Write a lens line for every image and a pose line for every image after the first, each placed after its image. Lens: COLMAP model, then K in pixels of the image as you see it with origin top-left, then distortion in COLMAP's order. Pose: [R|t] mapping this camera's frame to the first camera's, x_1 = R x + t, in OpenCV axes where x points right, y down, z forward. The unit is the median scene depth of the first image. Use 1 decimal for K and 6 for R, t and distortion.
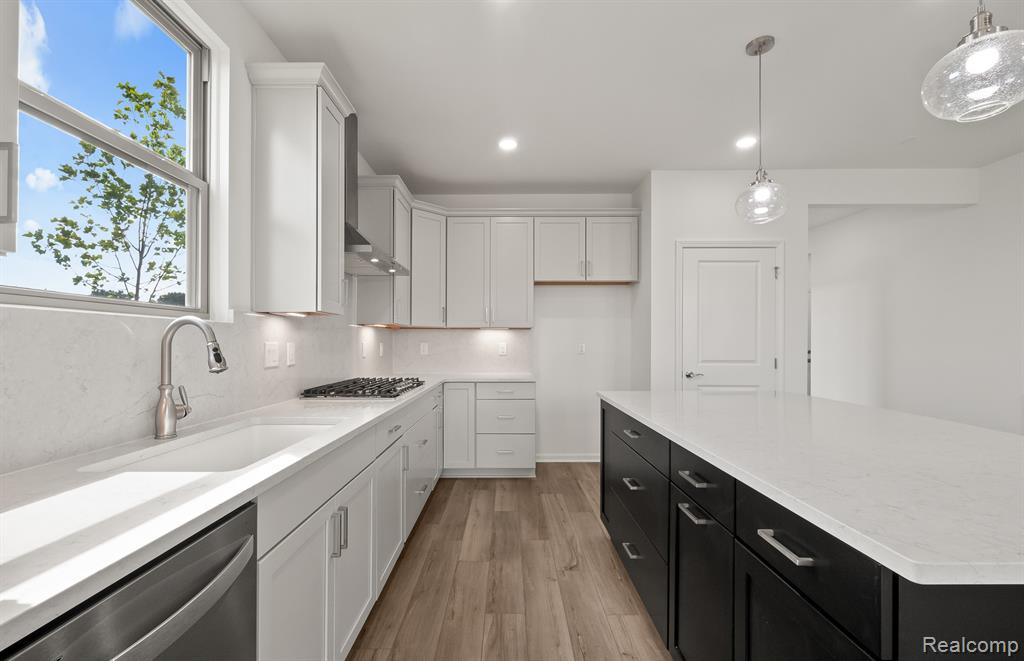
lens RADIAL K [[447.0, 0, 503.5], [0, 447.0, 341.0], [0, 0, 1]] dist [-0.000052, 0.000558]
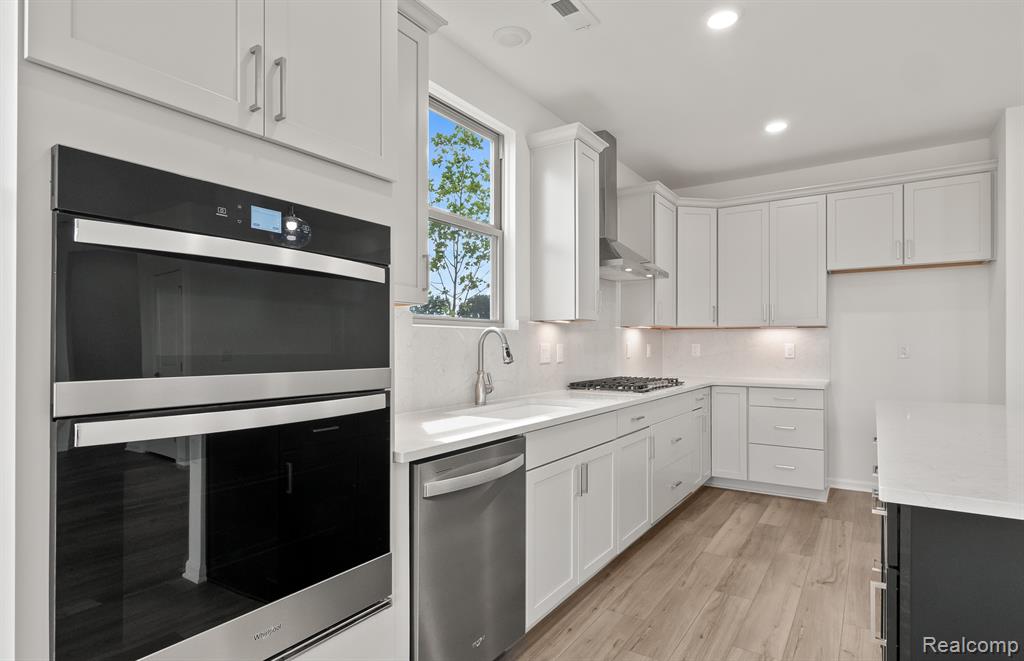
lens RADIAL K [[550.5, 0, 494.9], [0, 550.5, 341.8], [0, 0, 1]] dist [0.010364, 0.000453]
pose [[0.822613, -0.002725, -0.568595, 0.207823], [0.003523, 0.999994, 0.000304, -0.002844], [0.568590, -0.002253, 0.822618, -0.302641]]
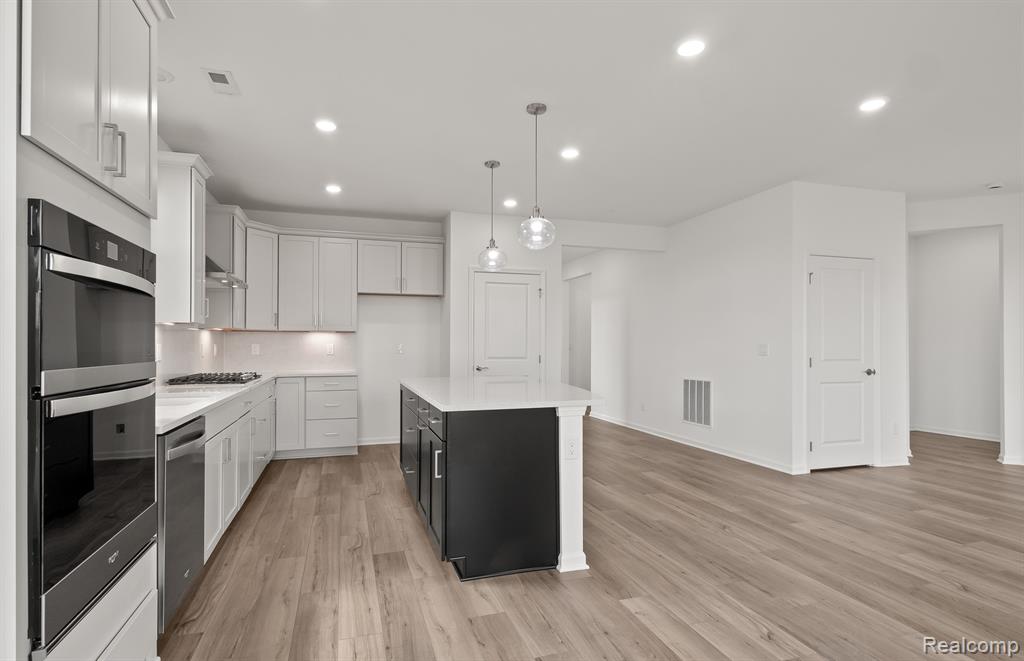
lens RADIAL K [[550.5, 0, 516.2], [0, 550.5, 340.4], [0, 0, 1]] dist [0.010364, 0.000453]
pose [[0.951410, 0.003129, 0.307911, 0.026454], [-0.002536, 0.999994, -0.002326, -0.004524], [-0.307916, 0.001432, 0.951412, -0.769838]]
